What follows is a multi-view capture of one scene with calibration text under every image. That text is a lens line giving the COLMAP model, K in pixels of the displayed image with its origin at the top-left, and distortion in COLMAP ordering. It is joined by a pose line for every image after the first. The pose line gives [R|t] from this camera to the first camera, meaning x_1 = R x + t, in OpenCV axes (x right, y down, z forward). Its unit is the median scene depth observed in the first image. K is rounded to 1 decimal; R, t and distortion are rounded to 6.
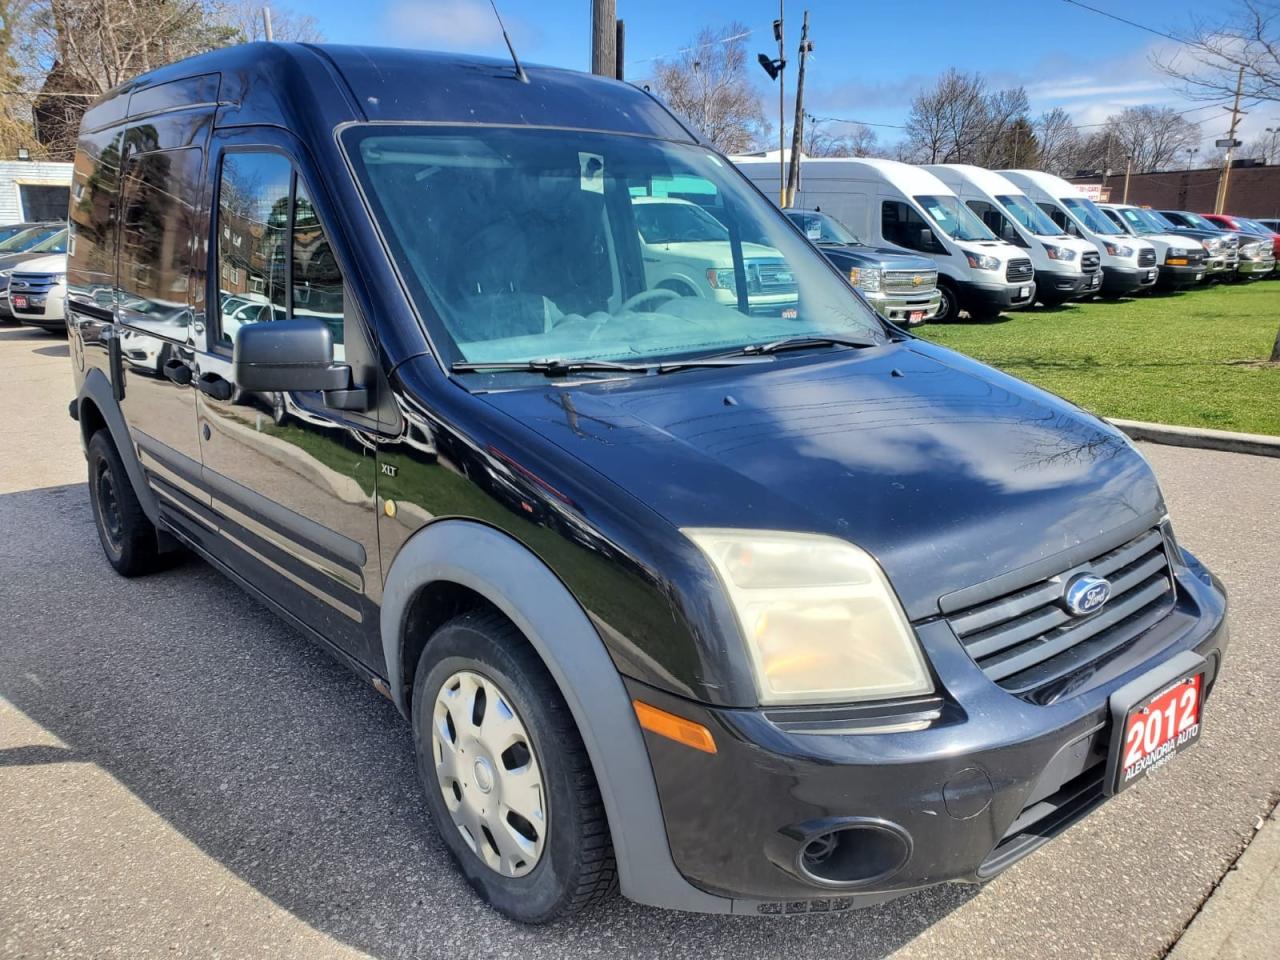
lens RADIAL K [[990.1, 0, 635.1], [0, 990.1, 499.9], [0, 0, 1]] dist [0.011818, 0.014906]
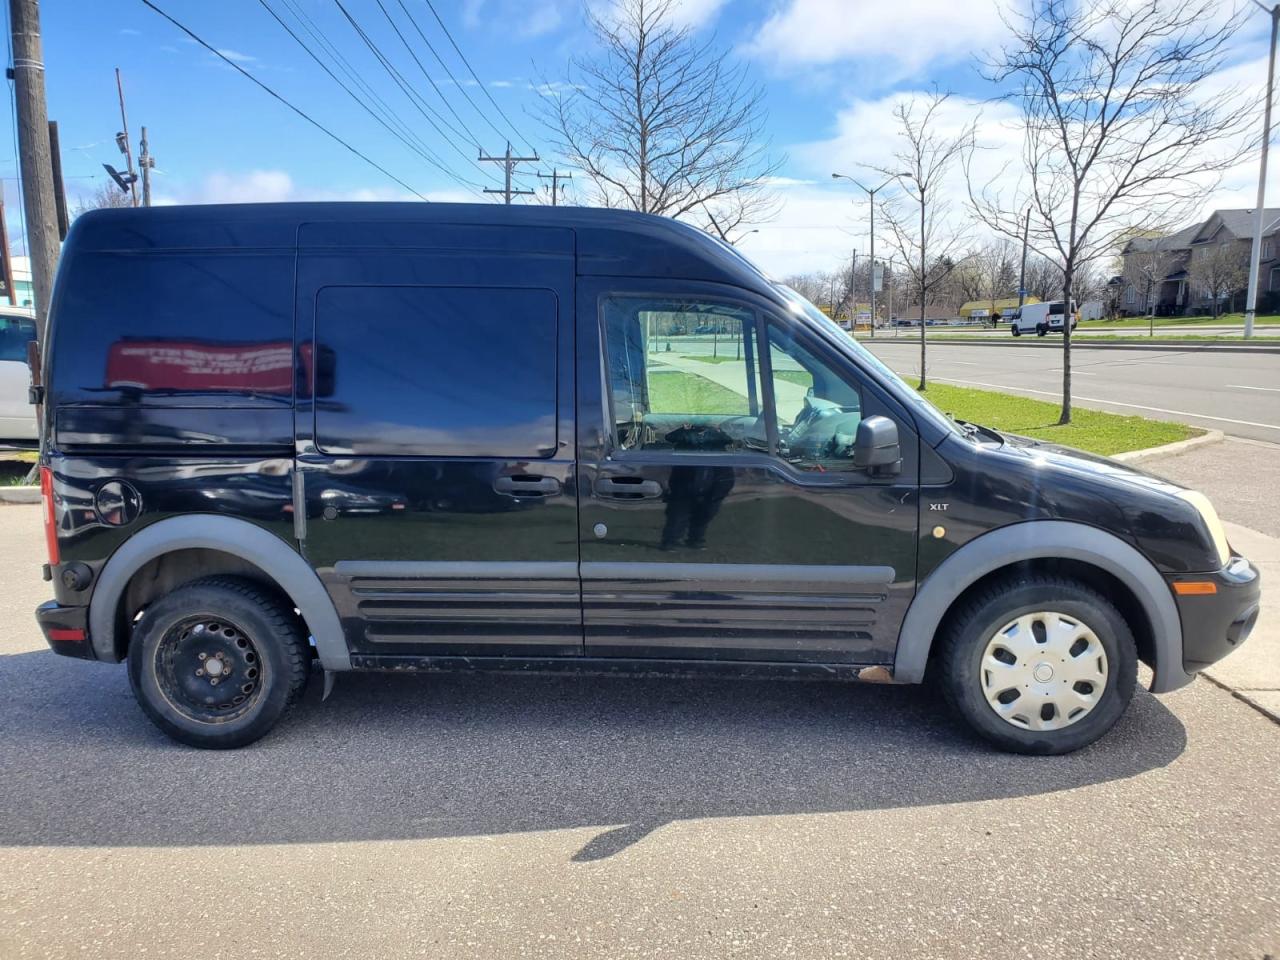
lens RADIAL K [[998.5, 0, 631.1], [0, 998.5, 479.7], [0, 0, 1]] dist [0.004108, 0.016285]
pose [[0.693899, -0.097537, 0.713435, -1.406147], [0.187409, 0.981101, -0.048146, -0.073687], [-0.695256, 0.167113, 0.699065, 0.184896]]
